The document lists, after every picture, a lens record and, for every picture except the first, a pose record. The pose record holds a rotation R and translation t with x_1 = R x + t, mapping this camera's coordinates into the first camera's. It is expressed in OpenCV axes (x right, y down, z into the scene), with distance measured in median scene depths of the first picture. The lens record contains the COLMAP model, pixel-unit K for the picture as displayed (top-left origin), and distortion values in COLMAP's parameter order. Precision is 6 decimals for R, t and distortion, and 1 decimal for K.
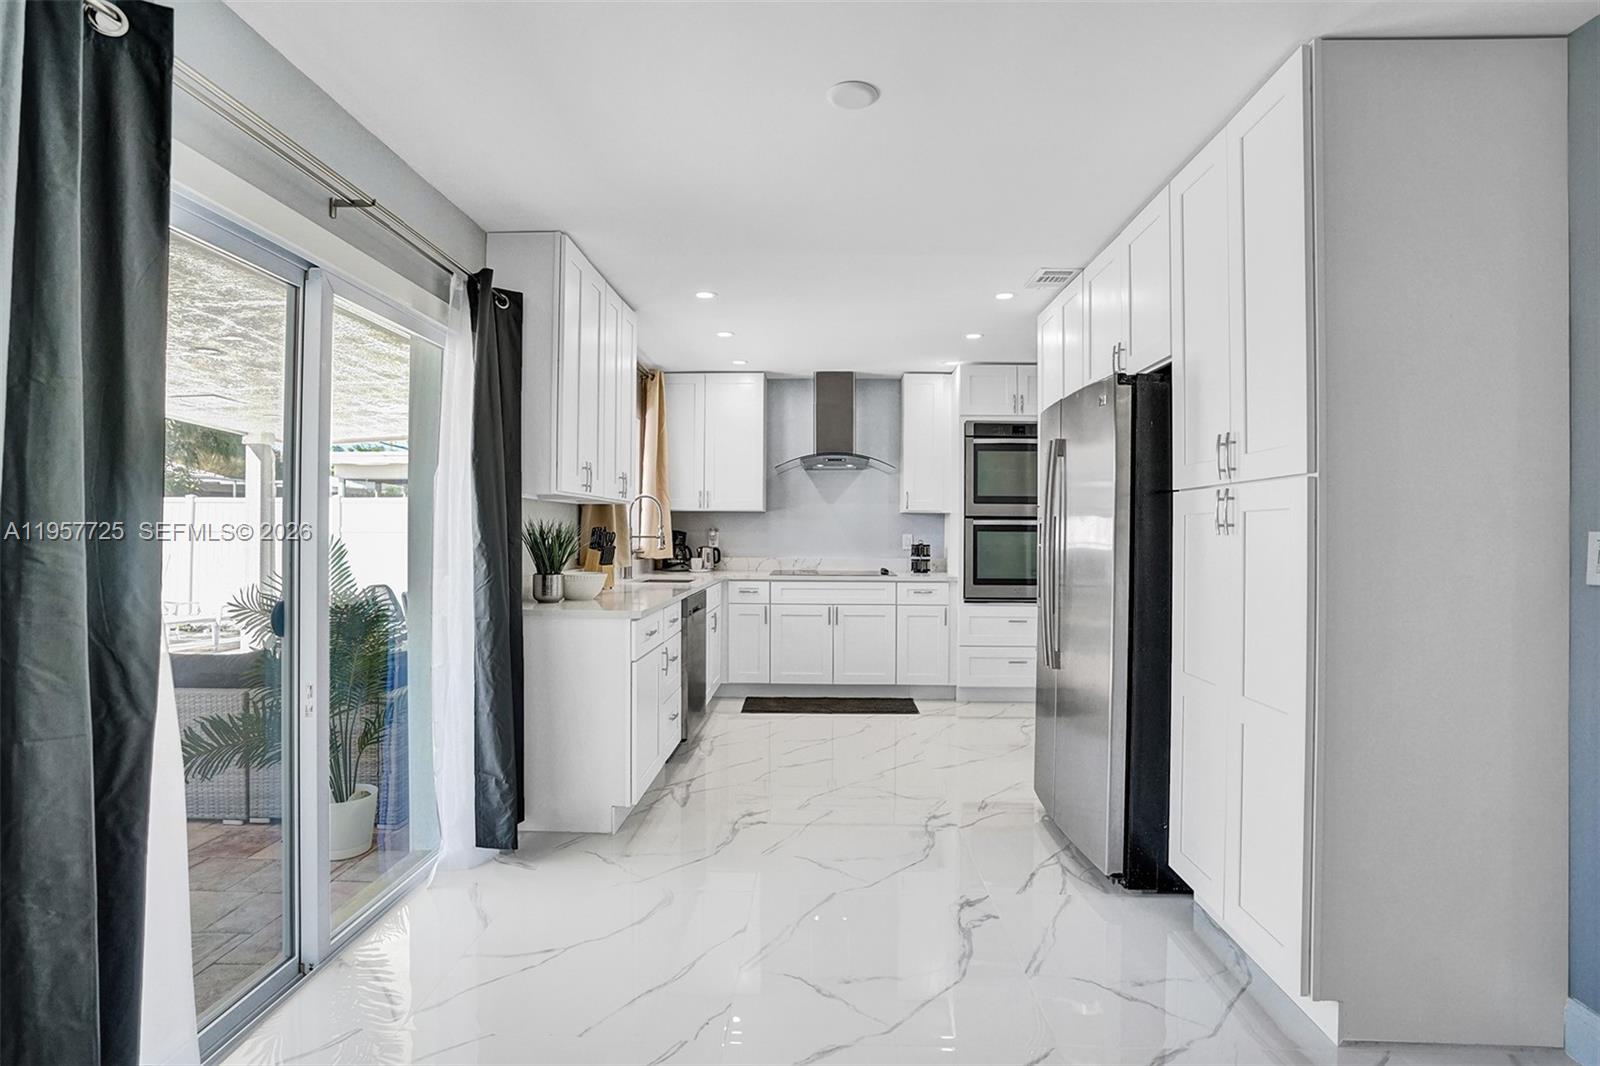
lens RADIAL K [[758.5, 0, 807.0], [0, 758.5, 529.5], [0, 0, 1]] dist [0.000242, 0.000054]
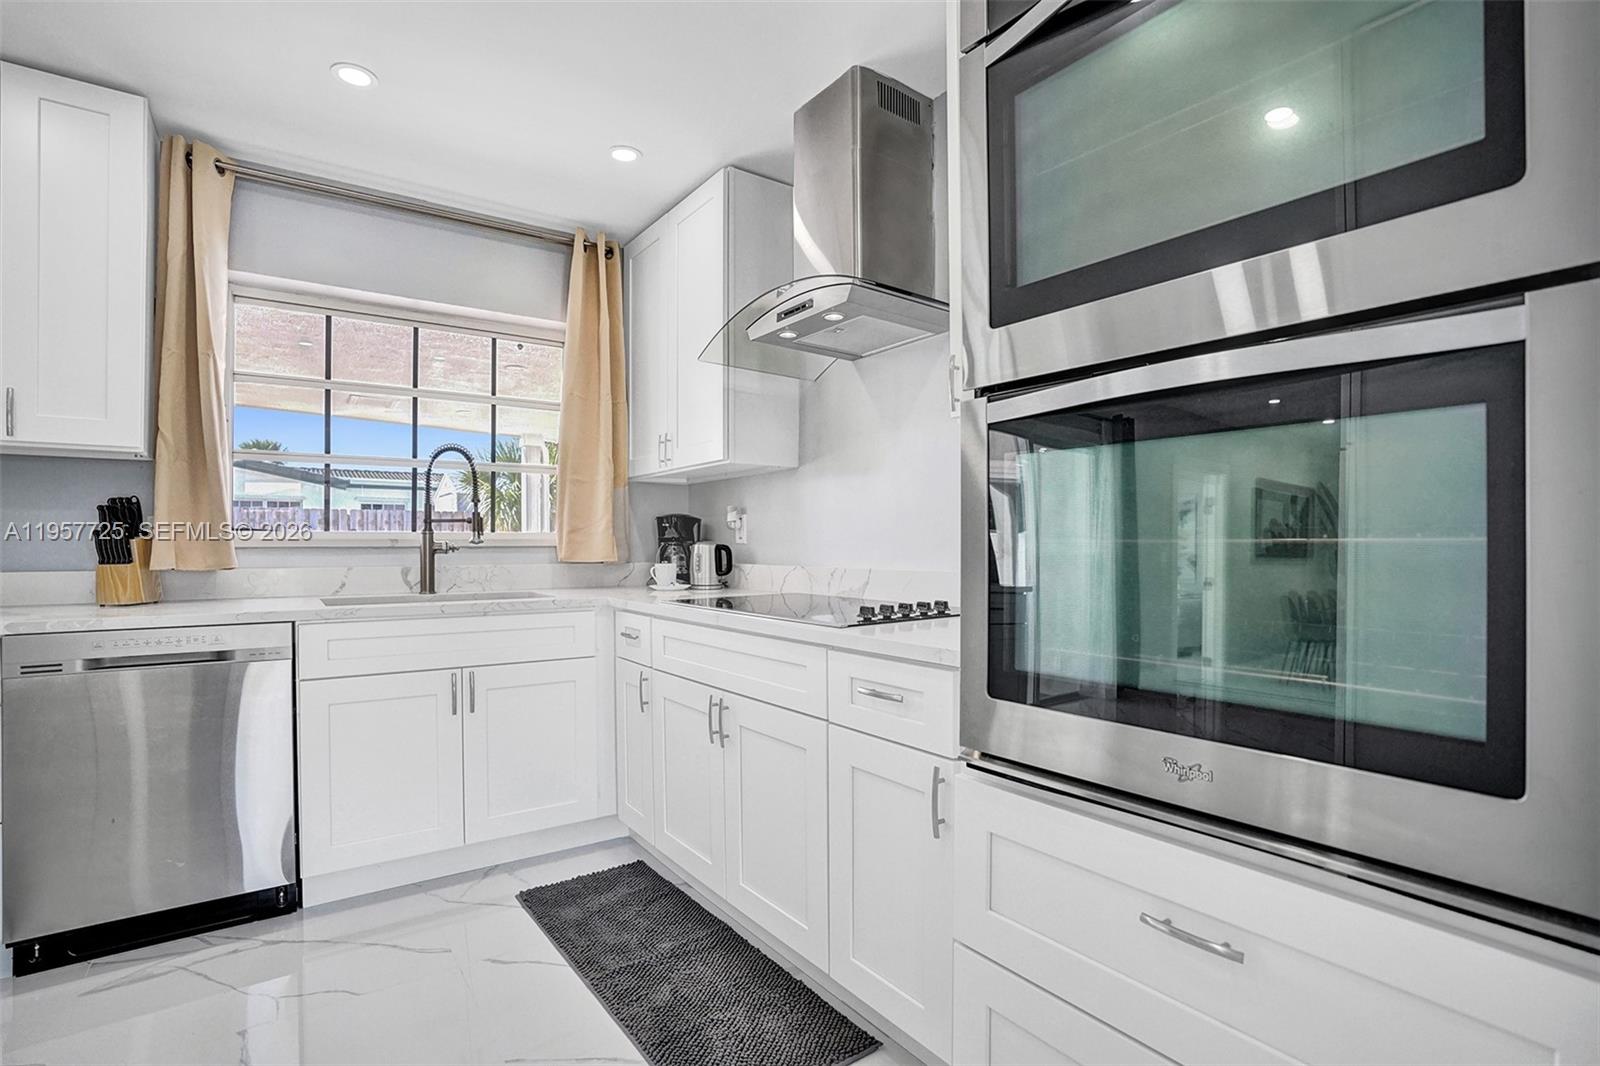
lens RADIAL K [[762.8, 0, 800.0], [0, 762.8, 533.0], [0, 0, 1]] dist [-0.040389, 0.000800]
pose [[0.580759, -0.018681, -0.813861, 0.345820], [-0.001873, 0.999703, -0.024284, 0.029995], [0.814073, 0.015627, 0.580552, 0.774772]]
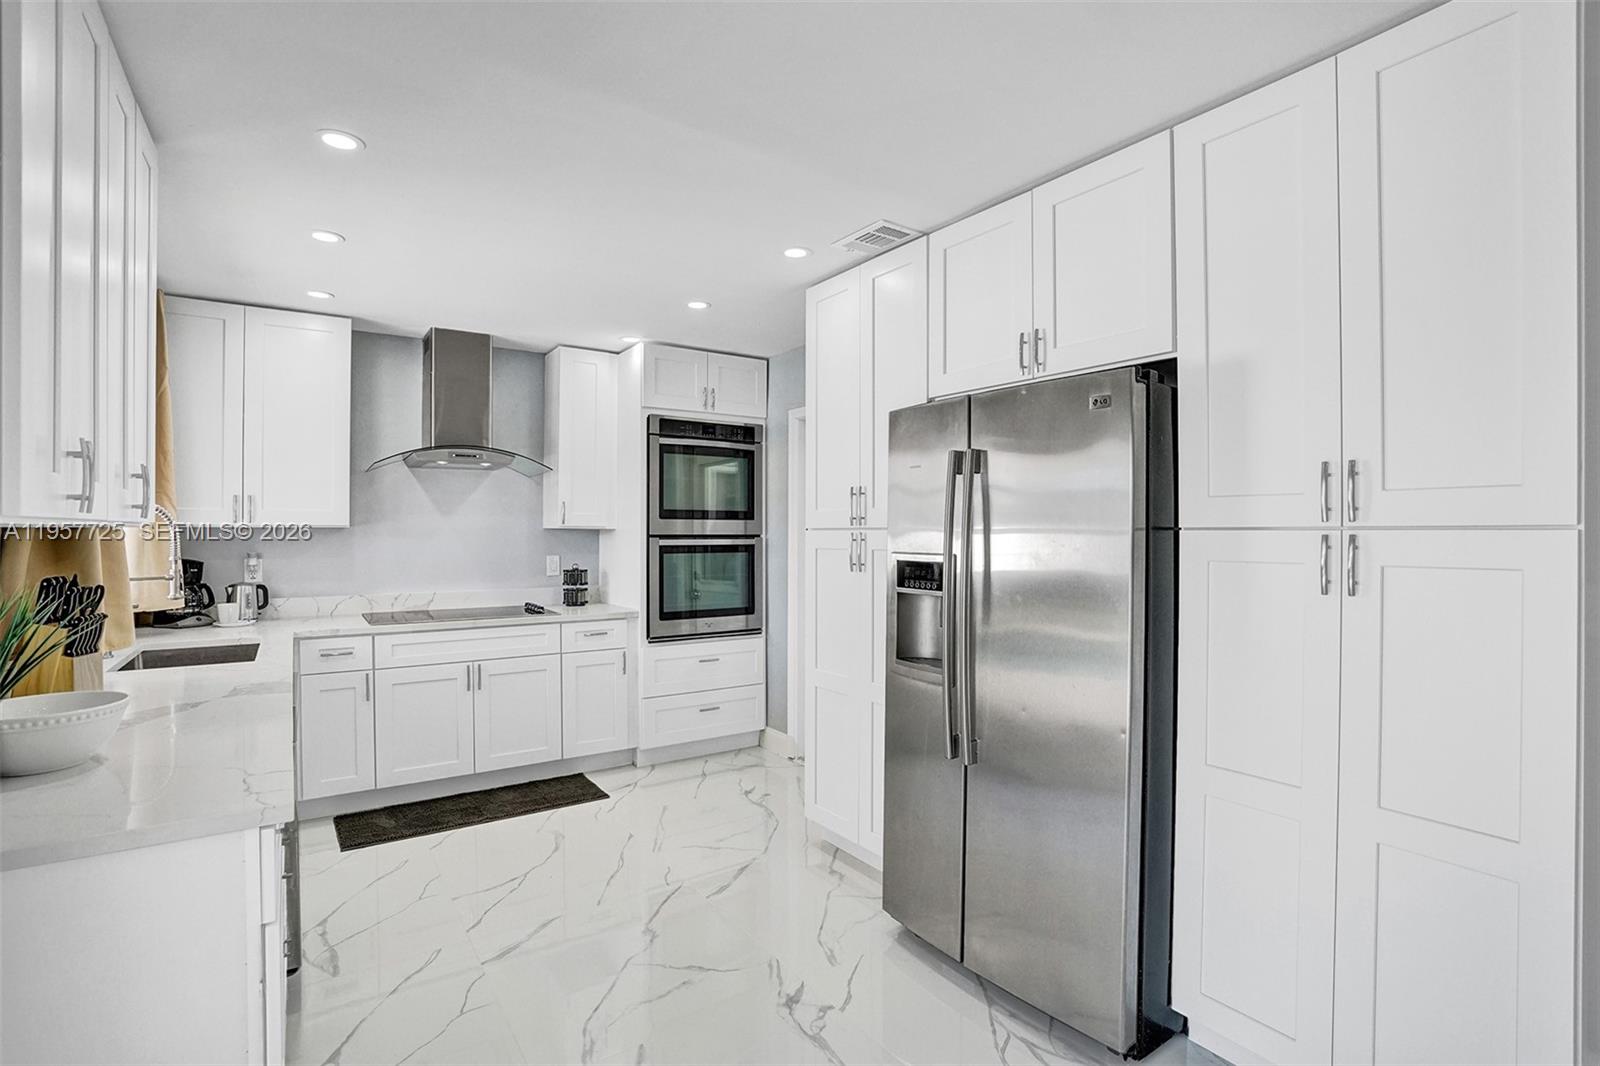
lens RADIAL K [[762.8, 0, 800.0], [0, 762.8, 533.0], [0, 0, 1]] dist [-0.040389, 0.000800]
pose [[0.823243, -0.005511, 0.567663, -0.107432], [0.004966, 0.999985, 0.002507, -0.019243], [-0.567668, 0.000755, 0.823257, 0.239799]]
